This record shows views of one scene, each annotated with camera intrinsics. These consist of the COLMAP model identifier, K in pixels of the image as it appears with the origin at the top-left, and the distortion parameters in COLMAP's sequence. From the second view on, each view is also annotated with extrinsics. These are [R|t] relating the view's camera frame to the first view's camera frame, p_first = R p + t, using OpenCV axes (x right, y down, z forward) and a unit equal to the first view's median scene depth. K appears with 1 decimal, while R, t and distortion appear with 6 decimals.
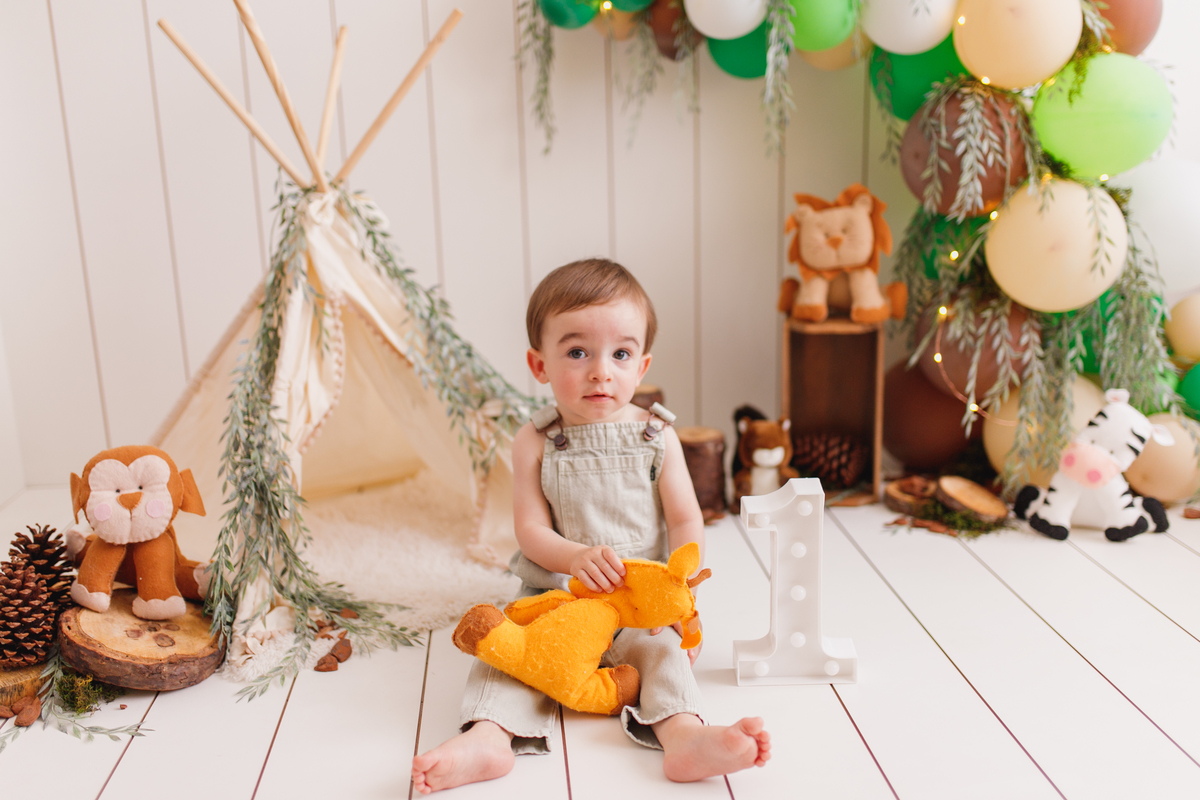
lens RADIAL K [[1187.3, 0, 605.8], [0, 1187.3, 375.1], [0, 0, 1]] dist [-0.005596, 0.008255]
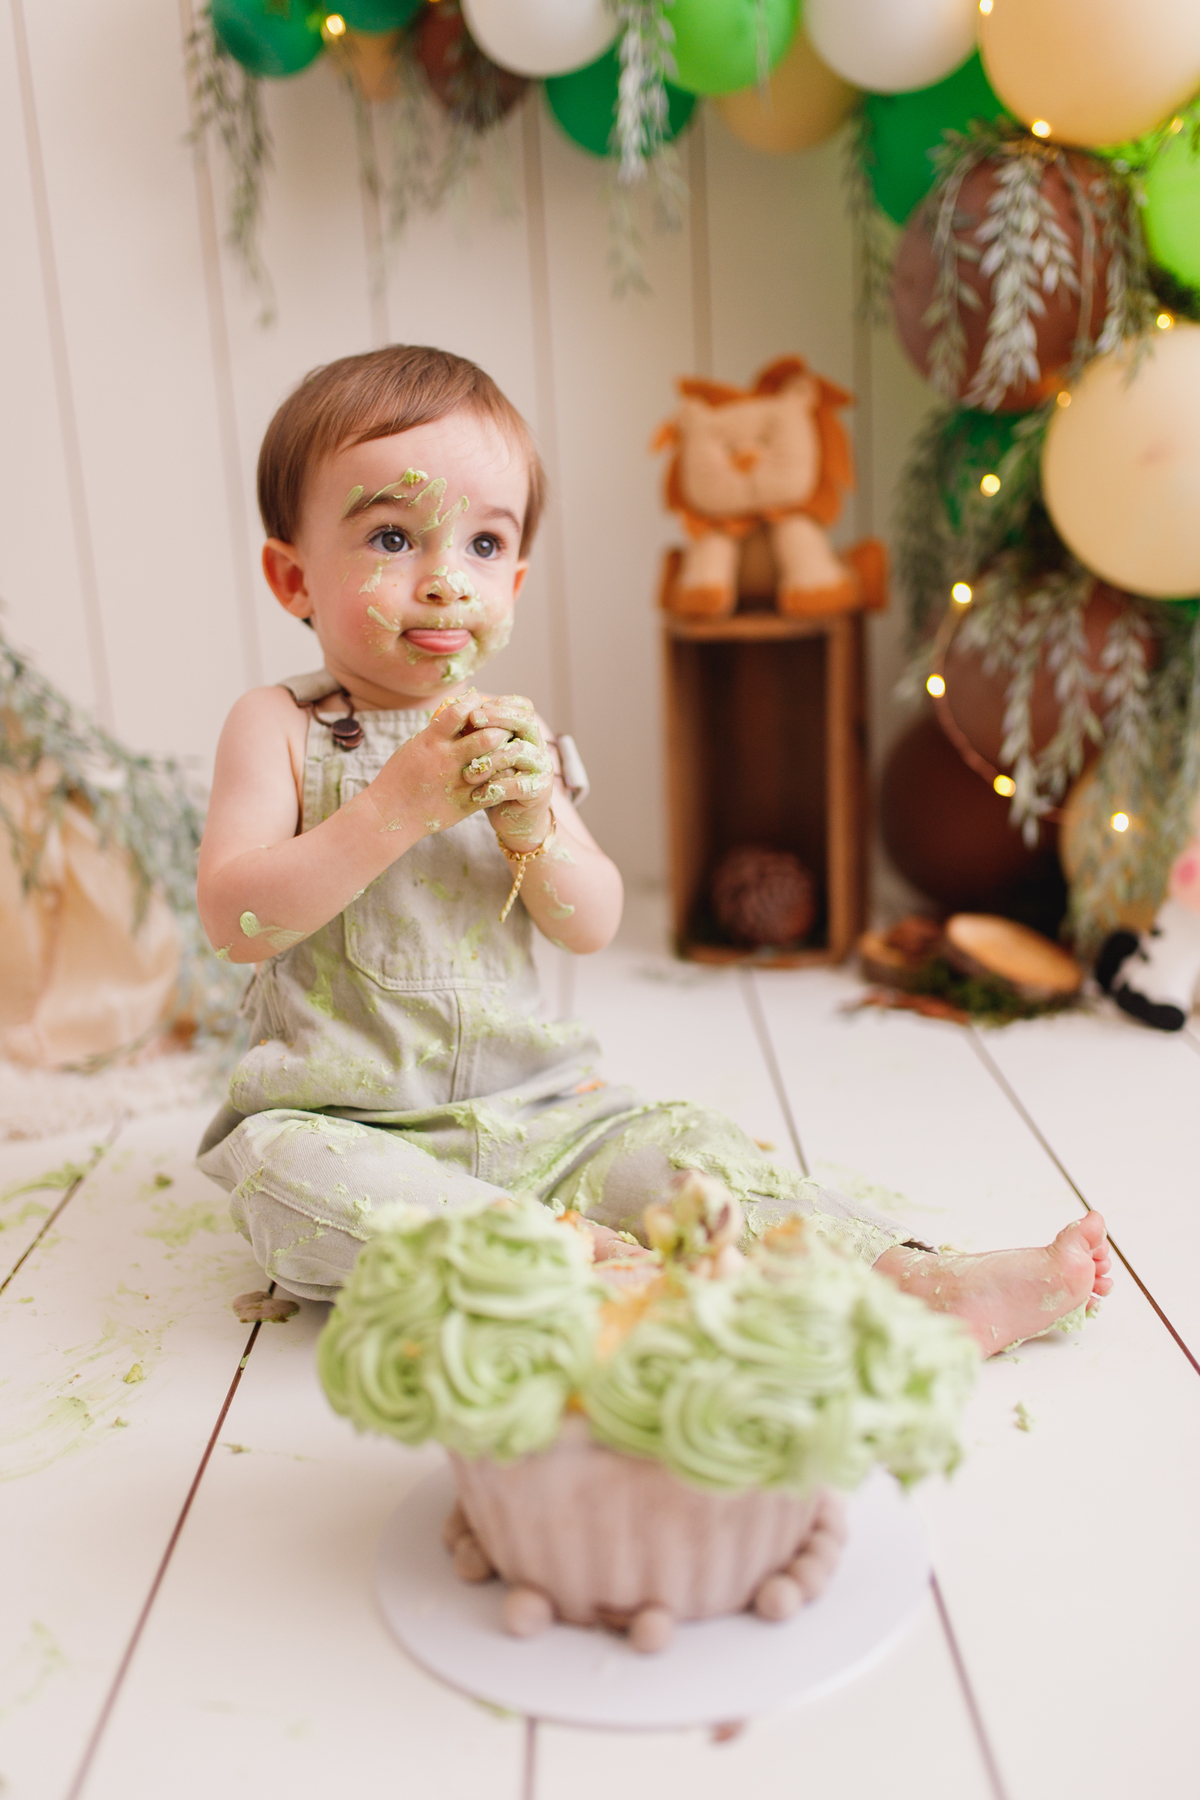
lens RADIAL K [[1780.9, 0, 594.4], [0, 1780.9, 900.1], [0, 0, 1]] dist [-0.005596, 0.008255]
pose [[0.996577, -0.000318, -0.082673, 0.206307], [0.001735, 0.999853, 0.017065, 0.070915], [0.082655, -0.017151, 0.996431, 0.232763]]
